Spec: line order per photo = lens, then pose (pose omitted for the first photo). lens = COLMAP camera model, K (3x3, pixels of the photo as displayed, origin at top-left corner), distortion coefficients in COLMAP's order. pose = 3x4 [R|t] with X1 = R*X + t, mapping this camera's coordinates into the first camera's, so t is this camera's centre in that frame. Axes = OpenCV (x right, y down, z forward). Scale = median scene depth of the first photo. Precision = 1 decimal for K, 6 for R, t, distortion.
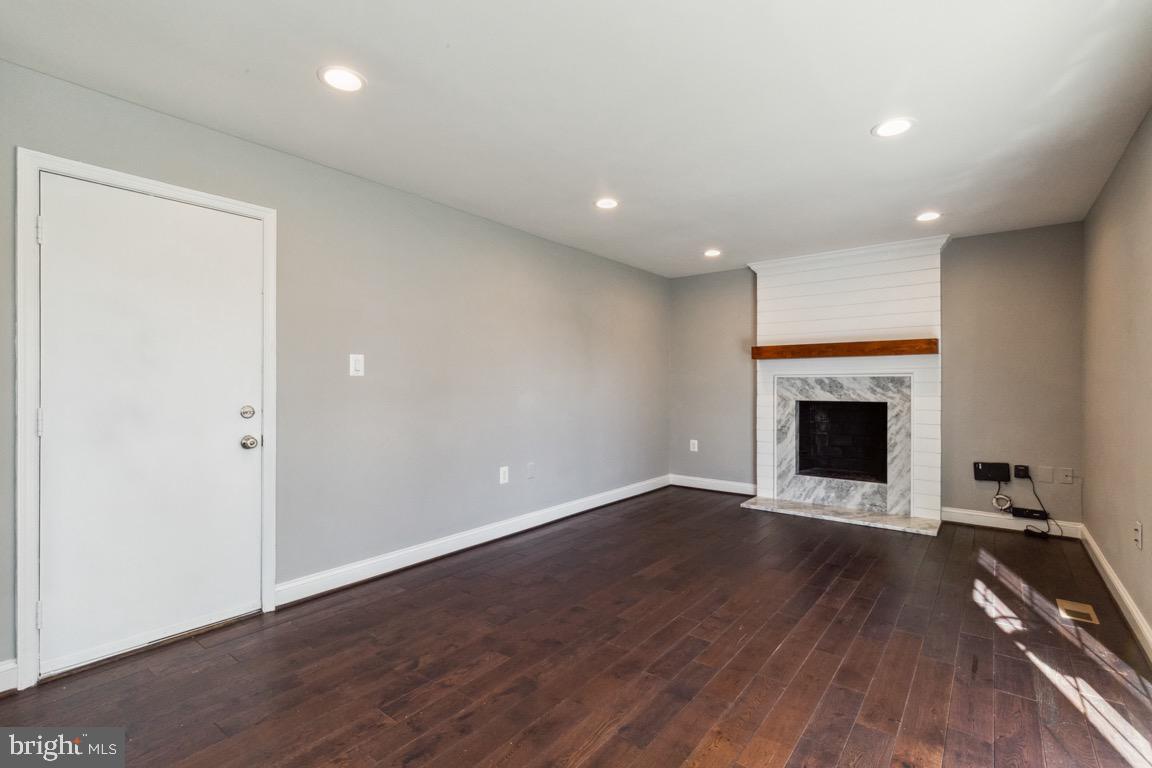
lens RADIAL K [[528.4, 0, 568.2], [0, 528.4, 386.8], [0, 0, 1]] dist [0.001322, -0.000071]
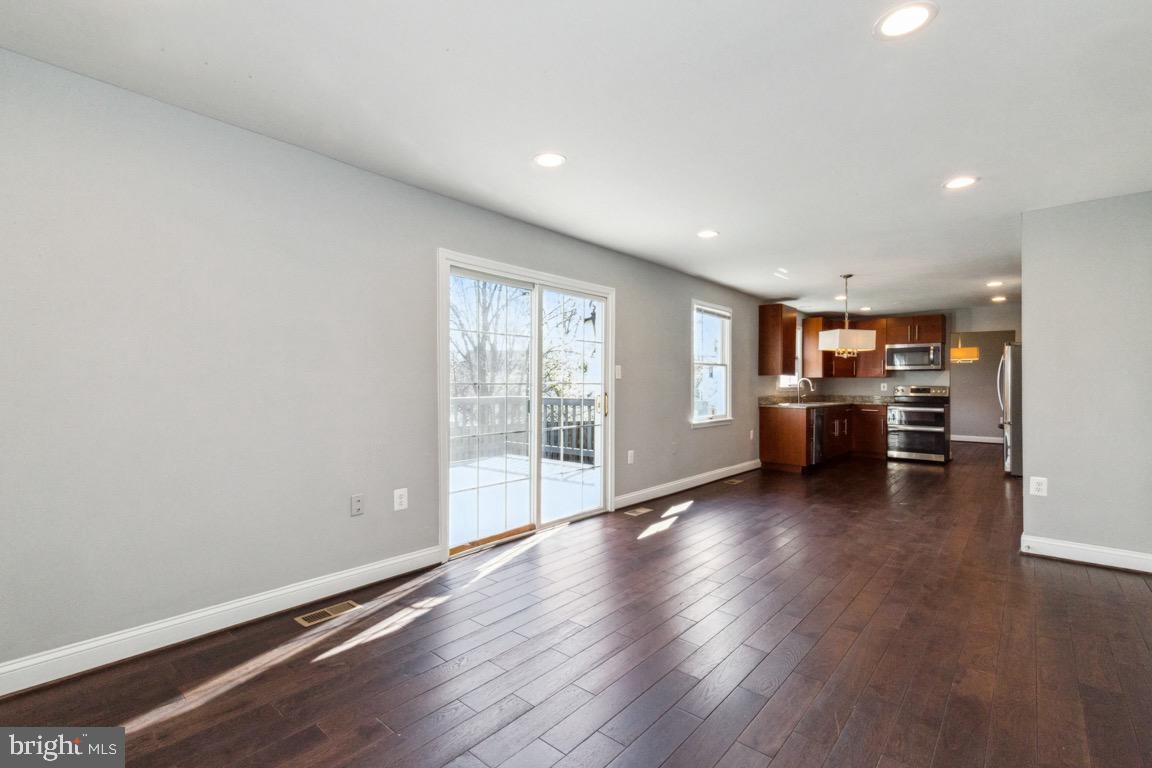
lens RADIAL K [[528.4, 0, 568.2], [0, 528.4, 386.8], [0, 0, 1]] dist [0.001322, -0.000071]
pose [[-0.999155, -0.003587, 0.040949, 0.451659], [-0.003481, 0.999990, 0.002670, 0.000530], [-0.040958, 0.002525, -0.999158, 1.845613]]
